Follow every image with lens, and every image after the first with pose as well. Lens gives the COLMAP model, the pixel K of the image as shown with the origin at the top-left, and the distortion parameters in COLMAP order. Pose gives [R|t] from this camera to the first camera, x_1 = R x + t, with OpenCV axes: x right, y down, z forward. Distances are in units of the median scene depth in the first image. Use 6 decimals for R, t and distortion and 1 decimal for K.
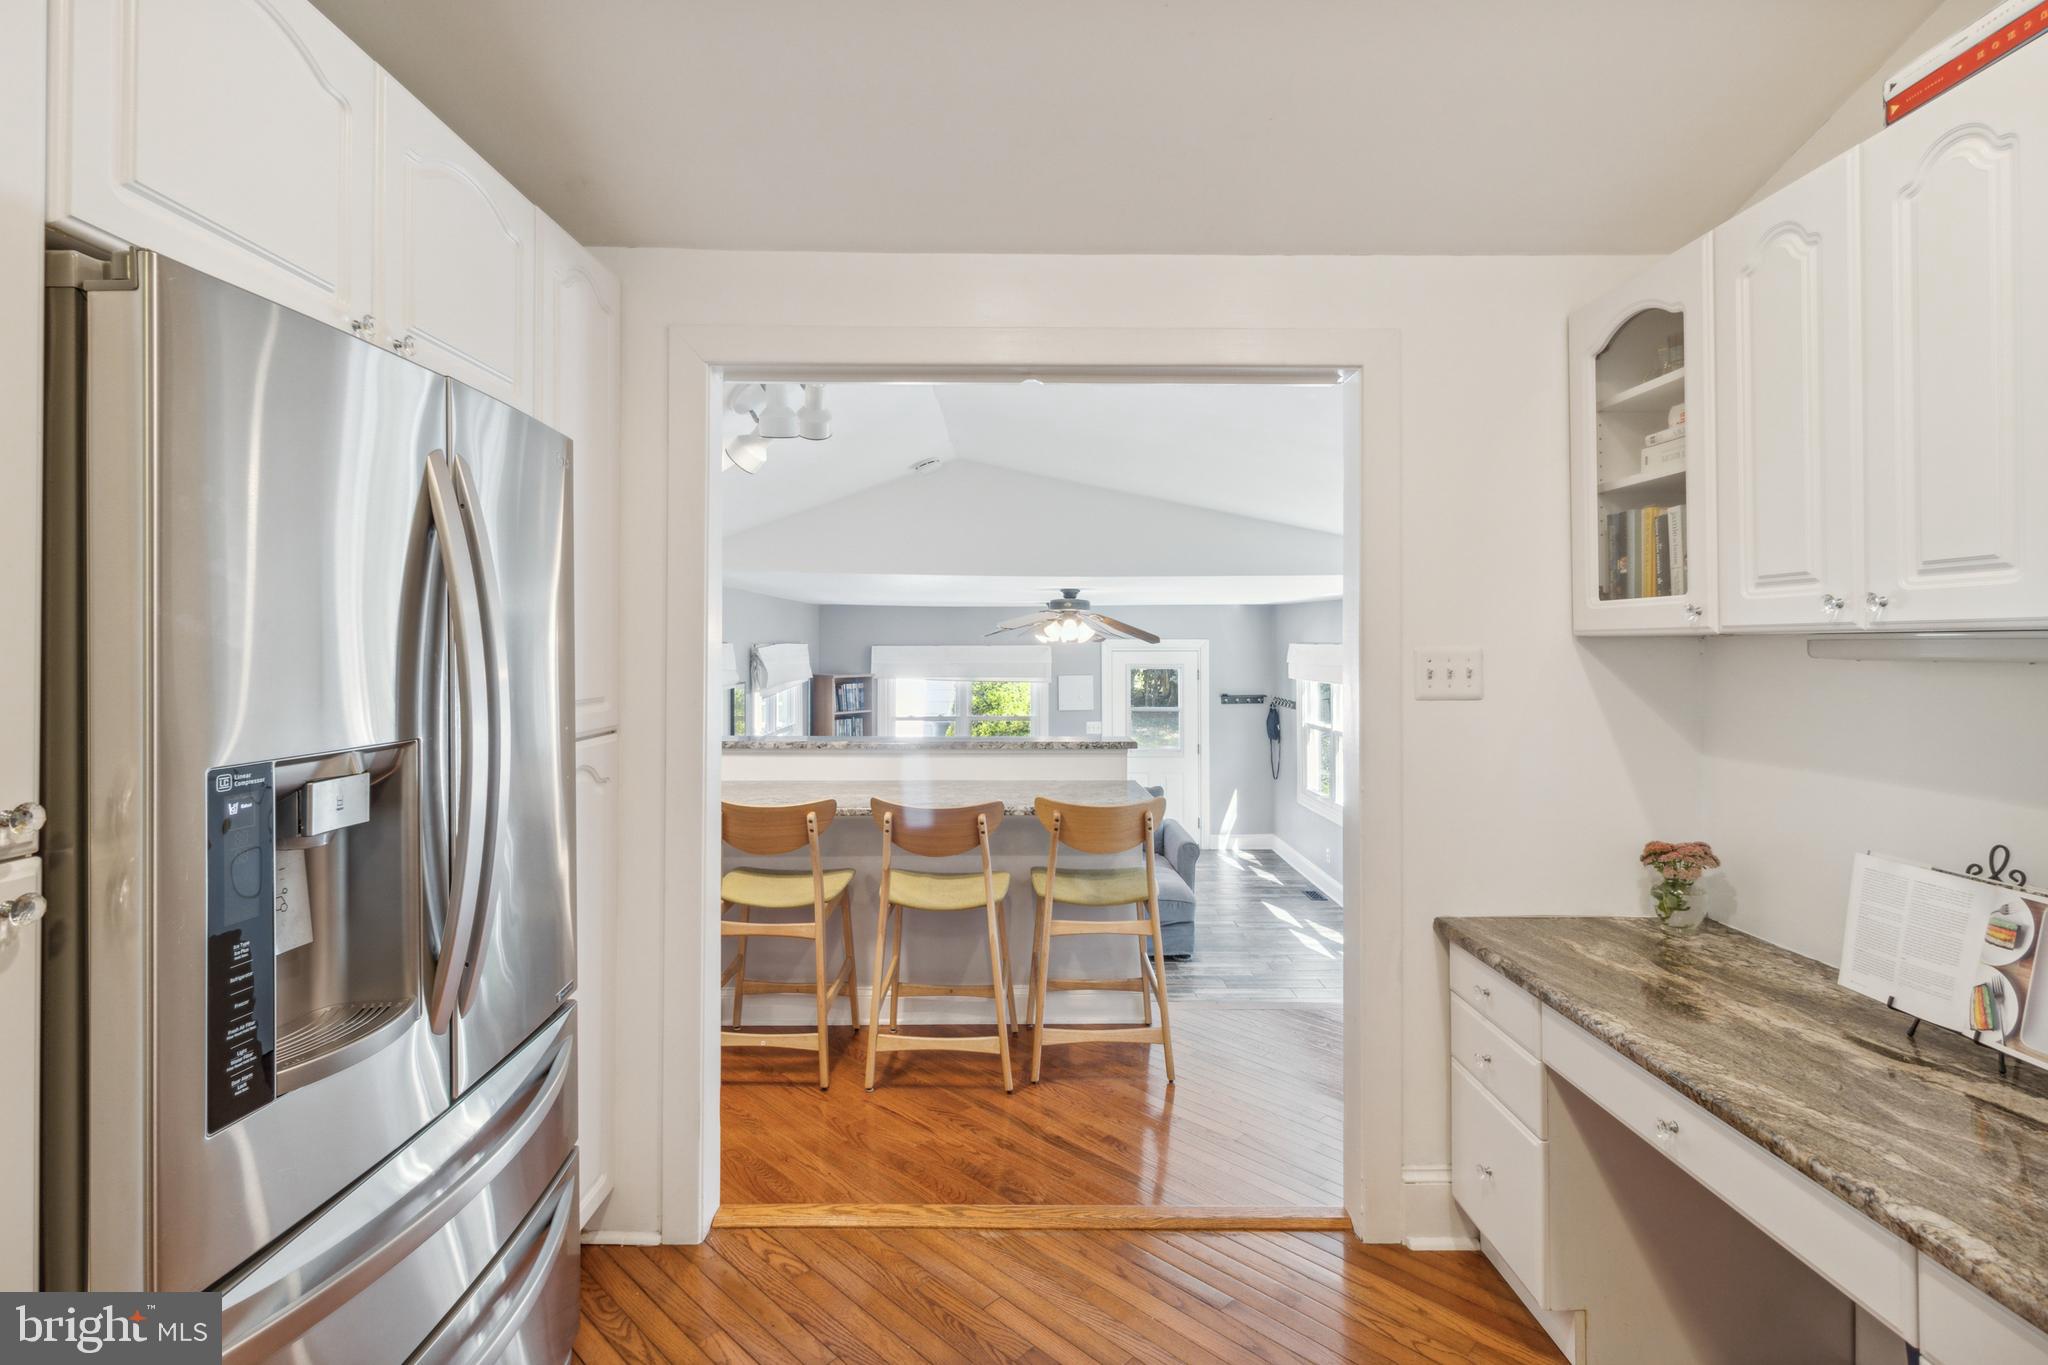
lens RADIAL K [[962.1, 0, 1028.6], [0, 962.1, 647.2], [0, 0, 1]] dist [0.005422, 0.000402]
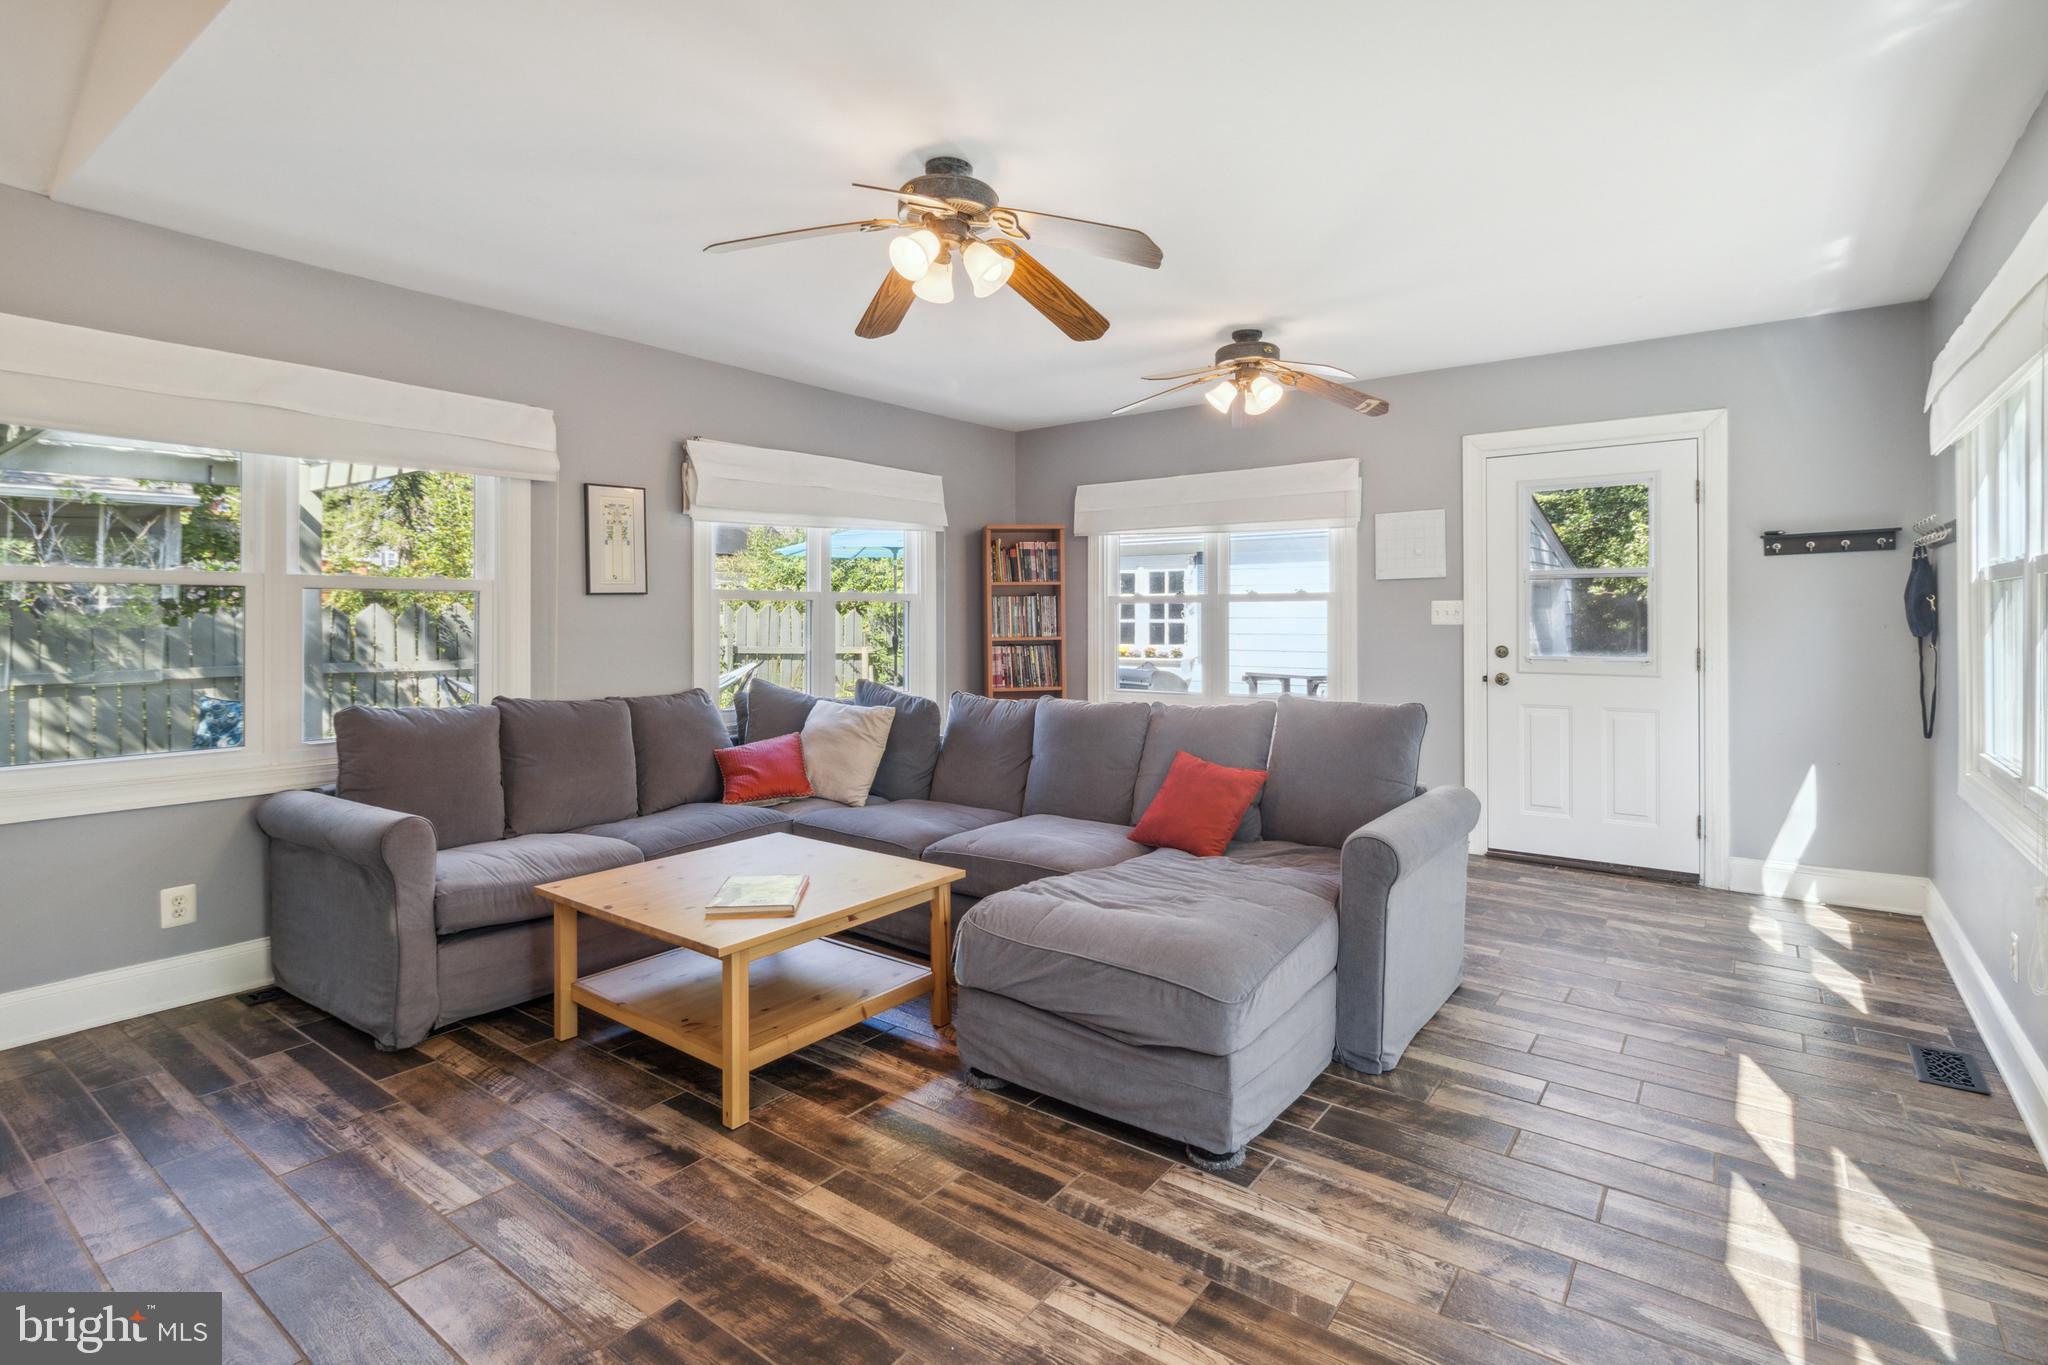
lens RADIAL K [[985.1, 0, 1040.2], [0, 985.1, 616.1], [0, 0, 1]] dist [0.000493, 0.000074]
pose [[0.792045, -0.004165, -0.610449, 0.318365], [0.002565, 0.999991, -0.003494, 0.129525], [0.610458, 0.001202, 0.792048, 0.685448]]
